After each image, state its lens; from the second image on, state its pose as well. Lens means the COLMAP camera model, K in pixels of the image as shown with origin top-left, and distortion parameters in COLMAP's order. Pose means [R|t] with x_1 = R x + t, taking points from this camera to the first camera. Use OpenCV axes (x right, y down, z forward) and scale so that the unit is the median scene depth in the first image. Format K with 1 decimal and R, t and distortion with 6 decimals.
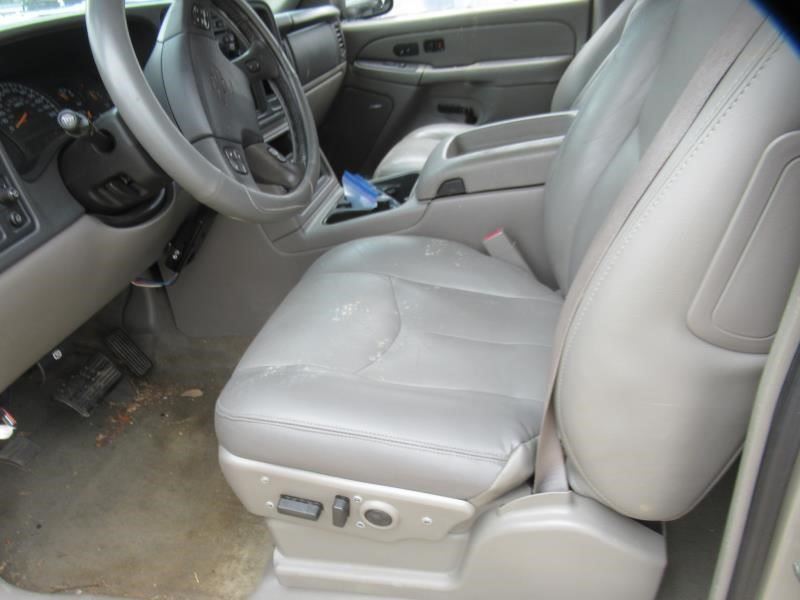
lens RADIAL K [[661.2, 0, 400.0], [0, 661.2, 300.0], [0, 0, 1]] dist [0.050403, -0.006831]
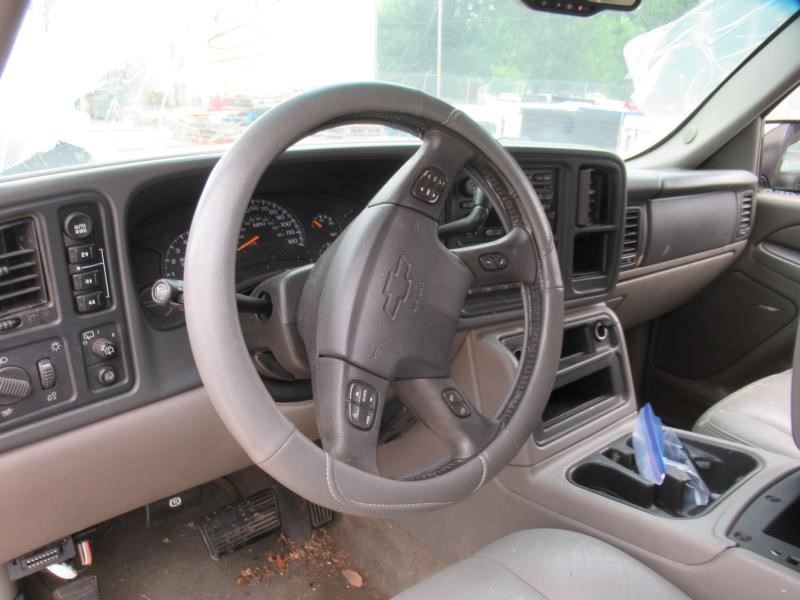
lens RADIAL K [[641.9, 0, 400.0], [0, 641.9, 300.0], [0, 0, 1]] dist [0.043355, -0.093923]
pose [[0.759384, 0.334195, -0.558256, 0.062169], [-0.393450, 0.919222, 0.015082, -0.212326], [0.518202, 0.208192, 0.829532, 0.306974]]
